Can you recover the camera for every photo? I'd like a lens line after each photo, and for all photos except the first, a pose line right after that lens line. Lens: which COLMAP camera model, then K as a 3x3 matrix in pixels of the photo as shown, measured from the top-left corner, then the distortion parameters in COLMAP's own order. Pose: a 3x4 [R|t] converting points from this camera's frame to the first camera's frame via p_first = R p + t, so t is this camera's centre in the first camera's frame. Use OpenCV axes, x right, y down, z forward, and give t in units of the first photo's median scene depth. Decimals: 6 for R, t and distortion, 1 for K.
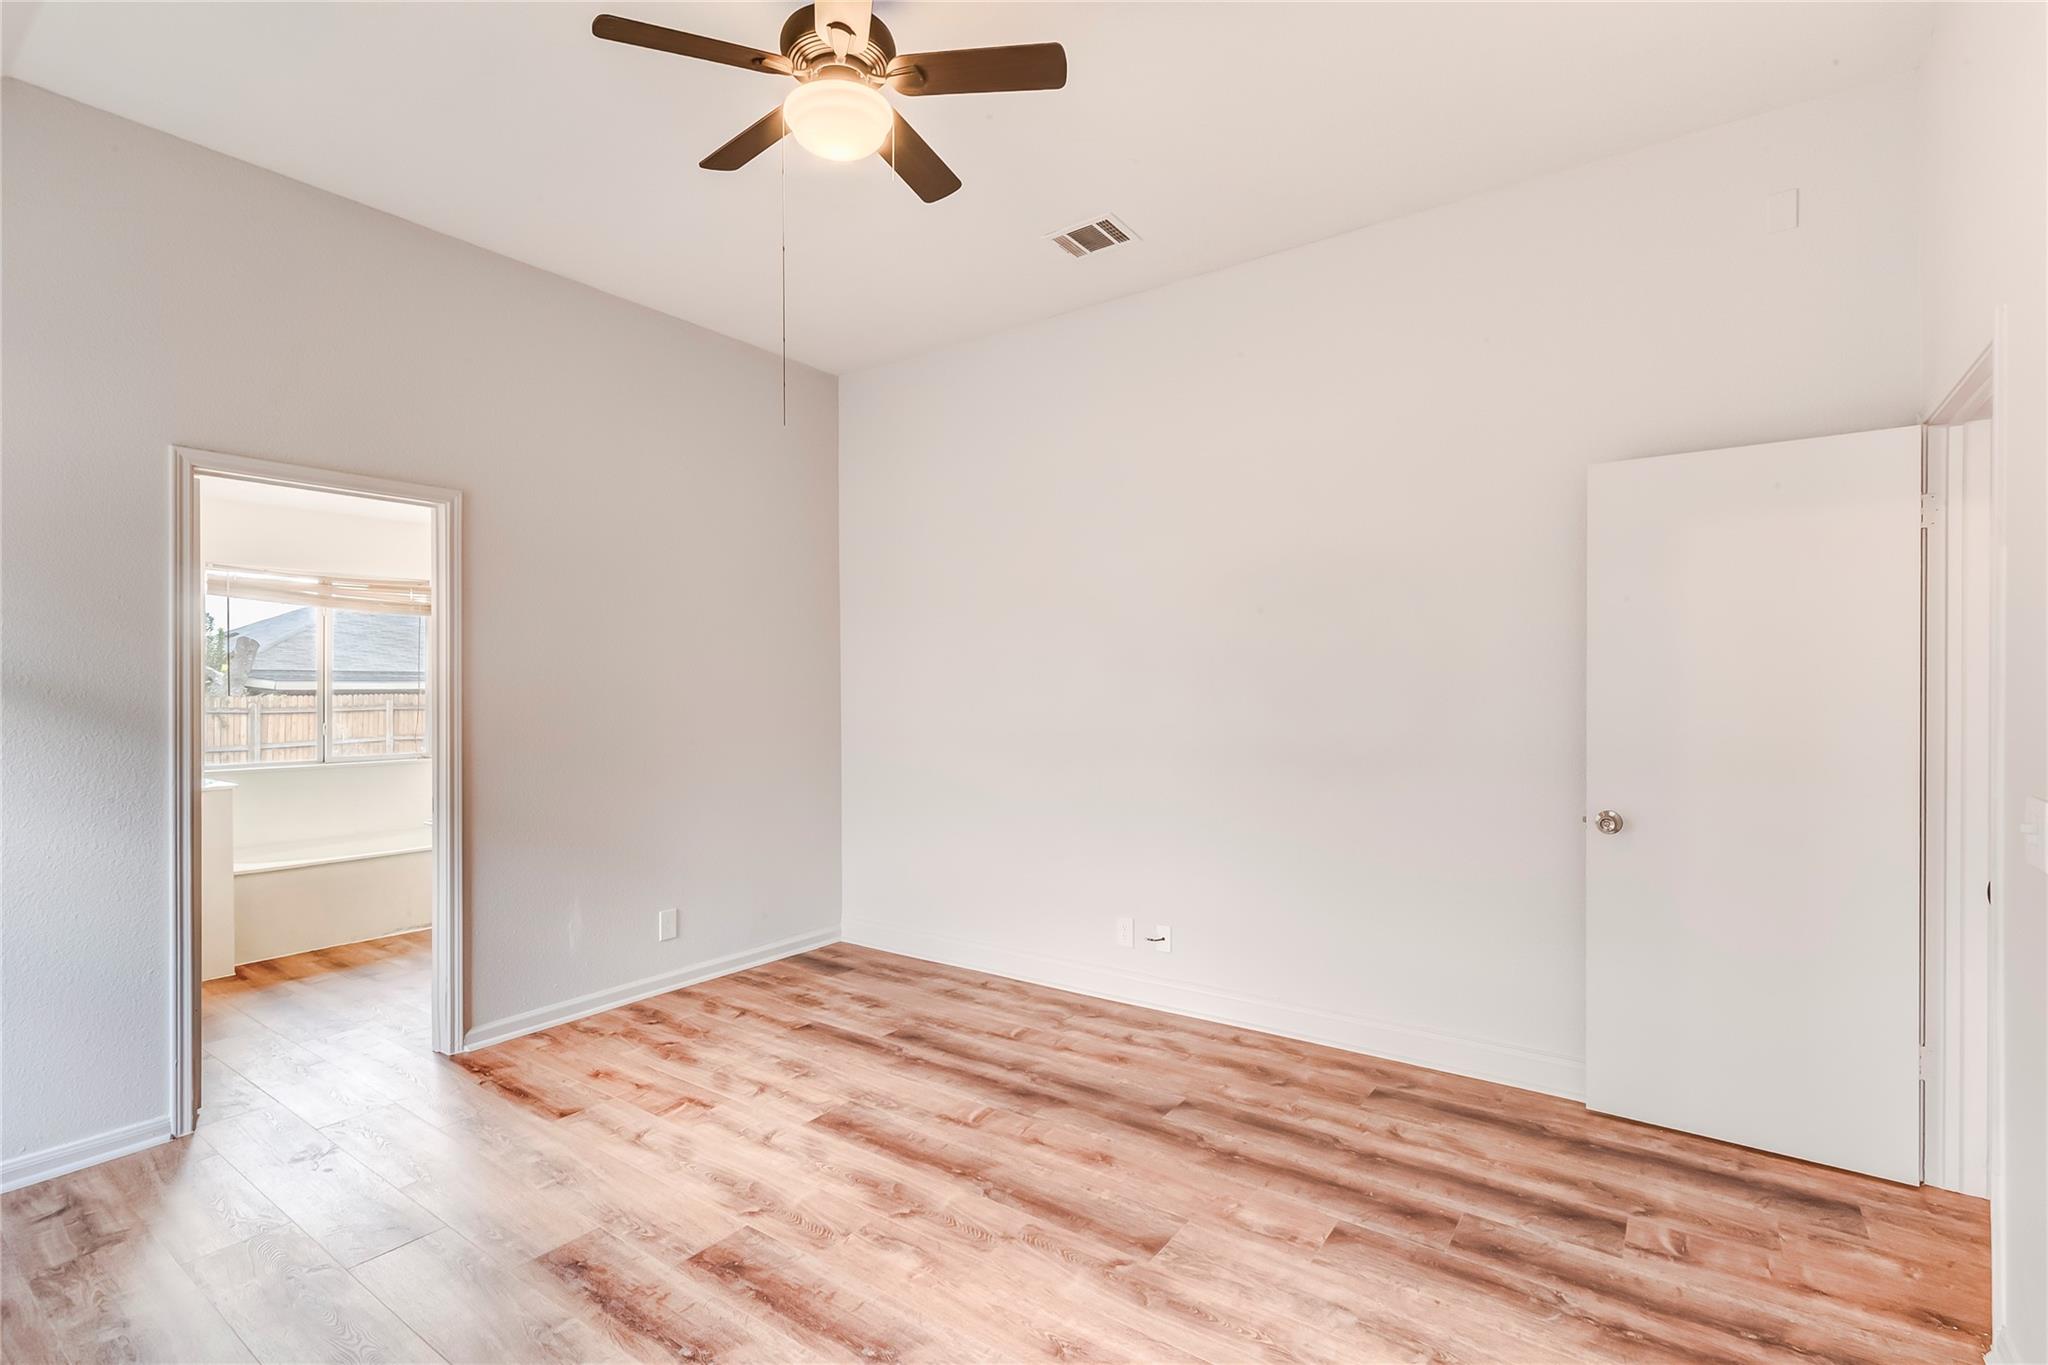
lens RADIAL K [[934.0, 0, 1023.3], [0, 934.0, 687.2], [0, 0, 1]] dist [0.003135, -0.000225]
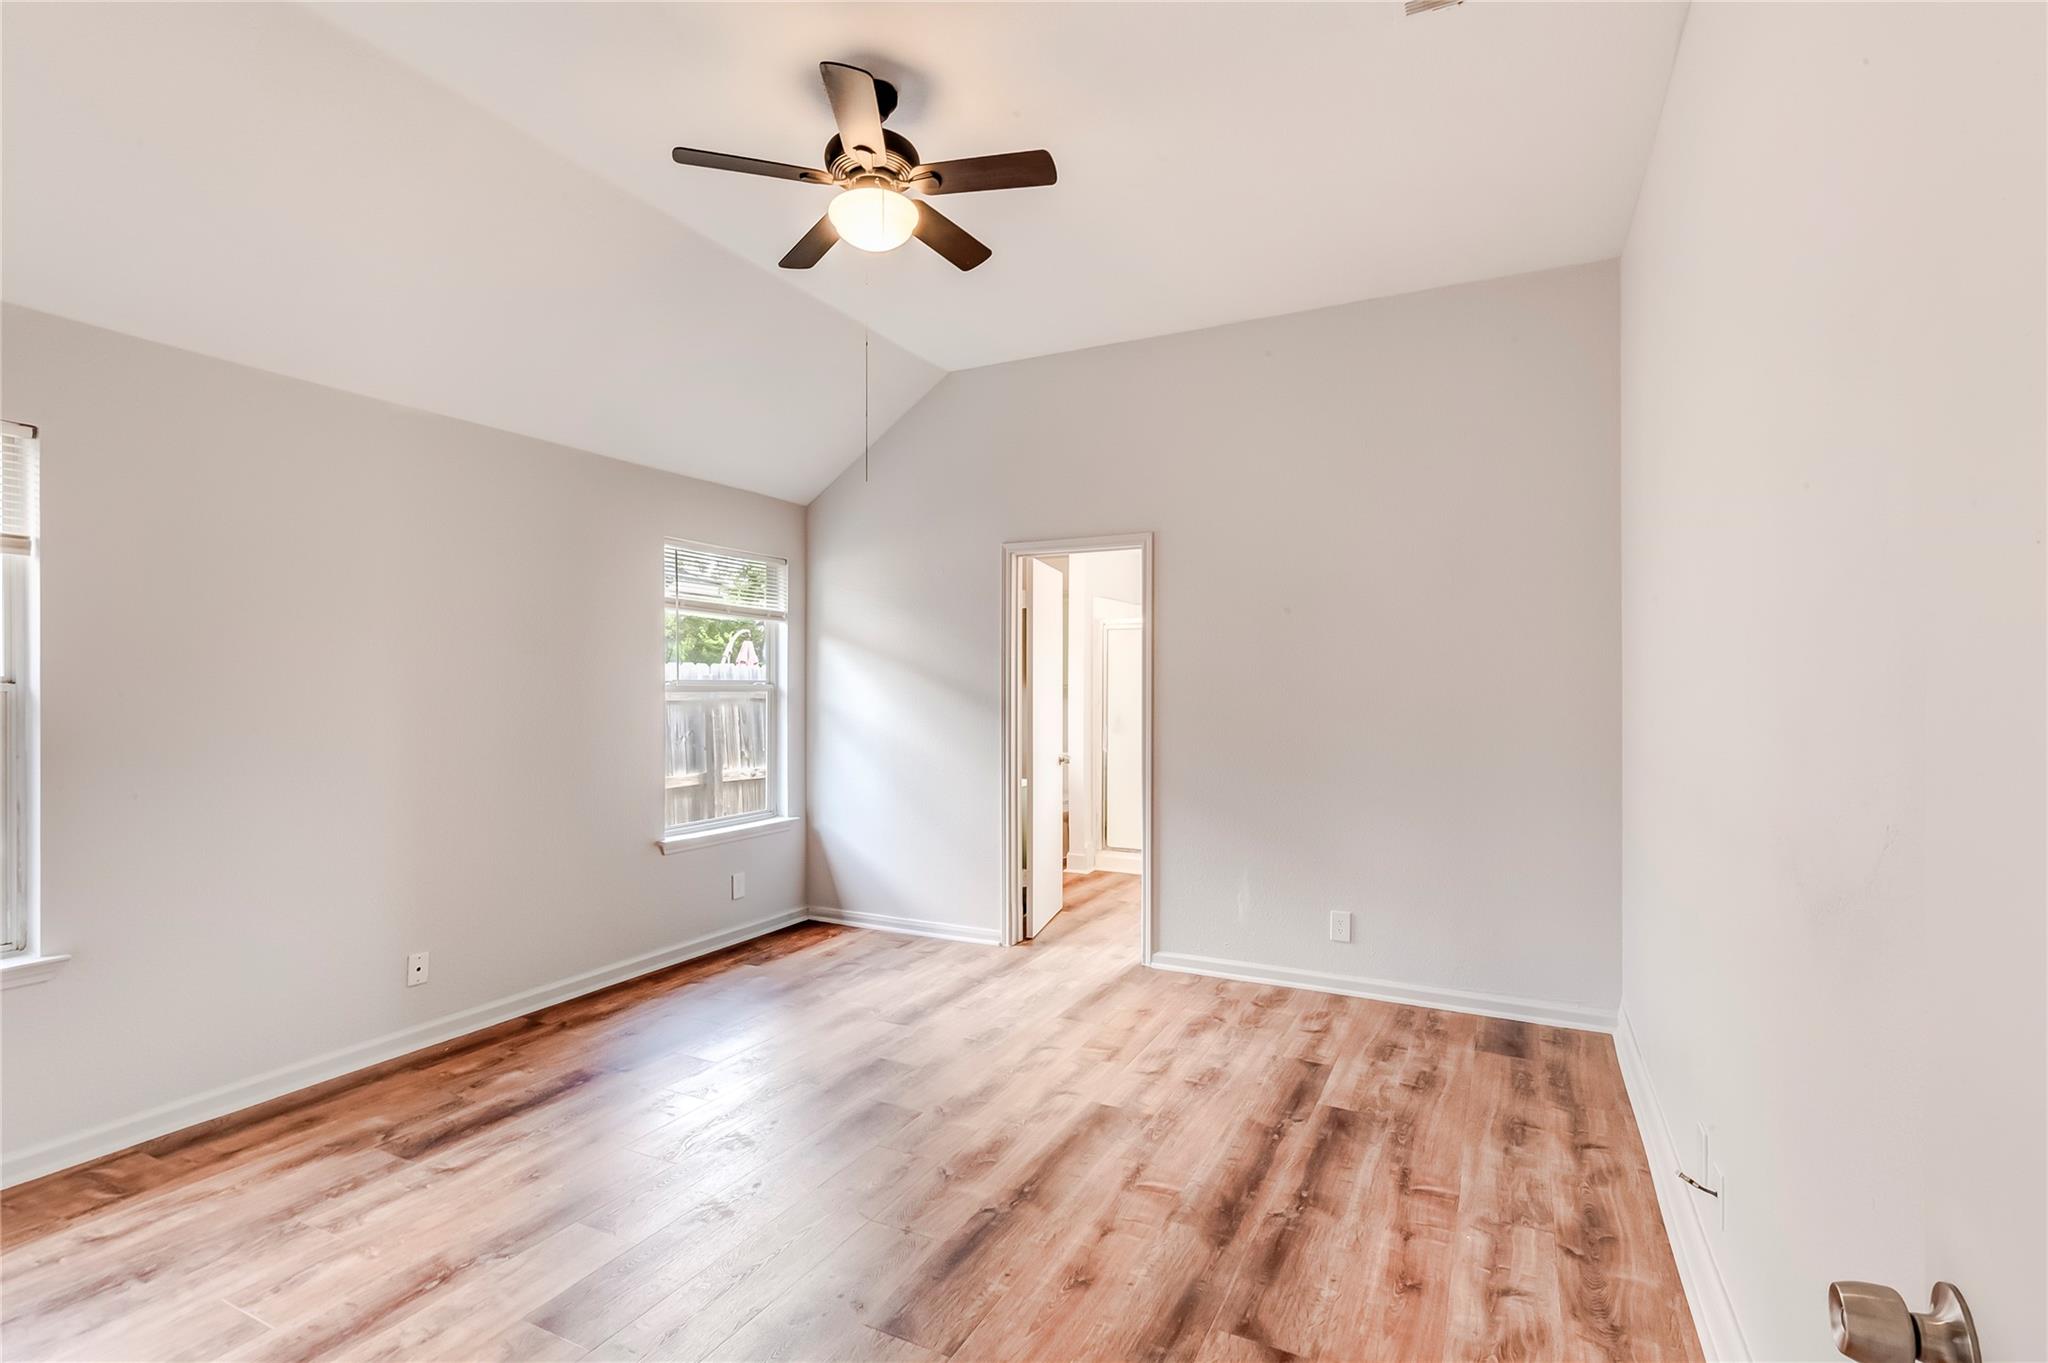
lens RADIAL K [[951.1, 0, 1058.4], [0, 951.1, 684.5], [0, 0, 1]] dist [0.001583, -0.000470]
pose [[0.171525, 0.002761, -0.985176, 0.730830], [-0.003680, 0.999991, 0.002161, -0.002905], [0.985173, 0.003255, 0.171534, 0.702388]]
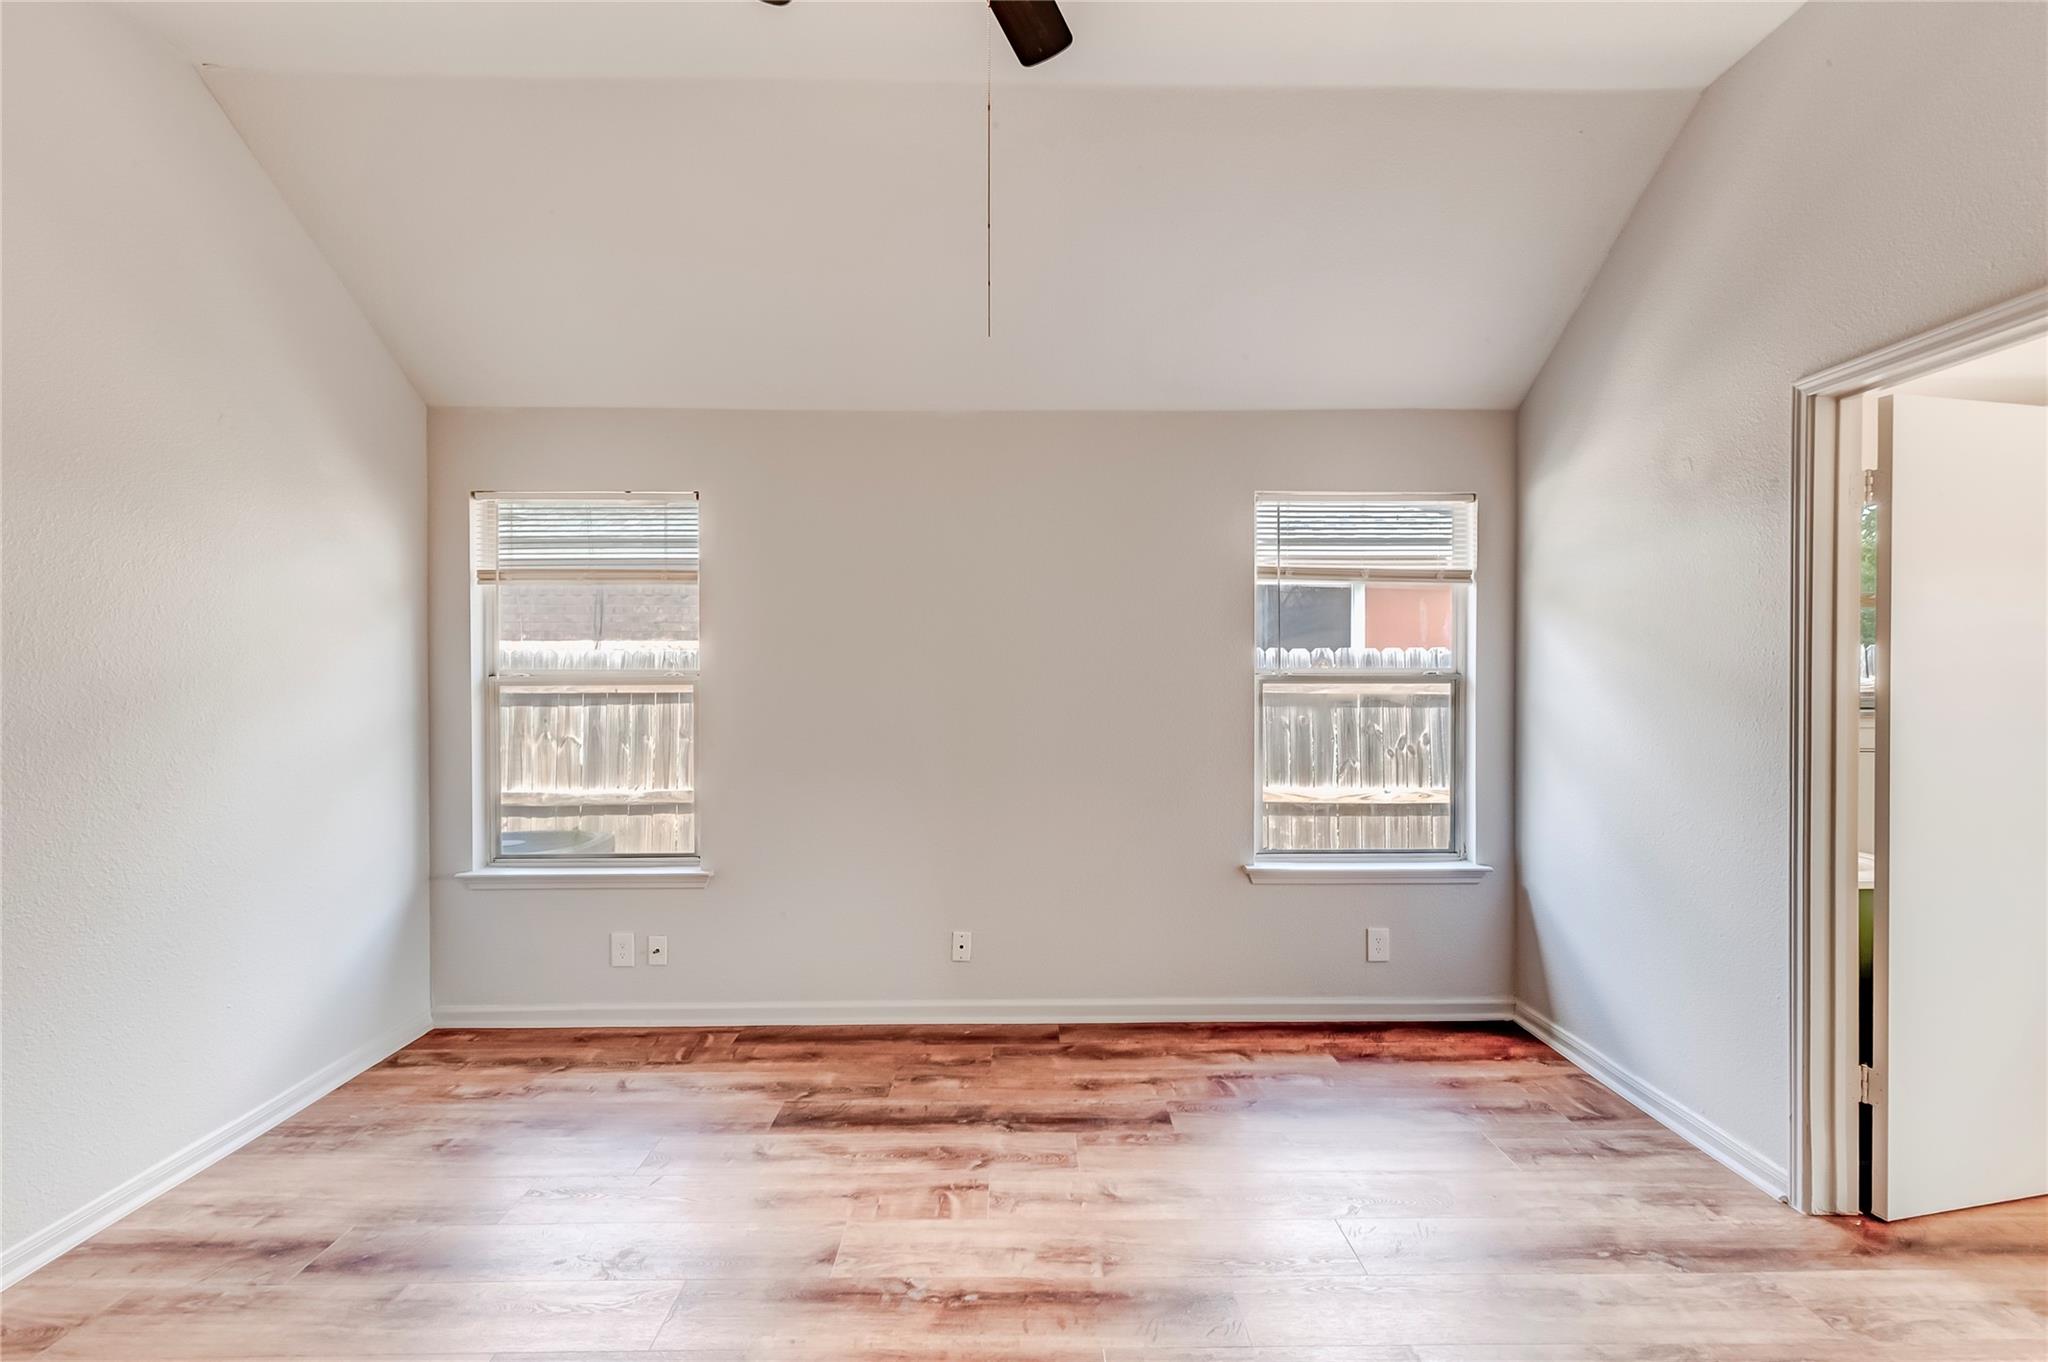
lens RADIAL K [[934.0, 0, 1023.3], [0, 934.0, 685.7], [0, 0, 1]] dist [0.003135, -0.000225]
pose [[-0.808620, 0.010095, -0.588245, 0.123395], [0.003018, 0.999911, 0.013011, 0.001021], [0.588324, 0.008746, -0.808578, 1.117058]]
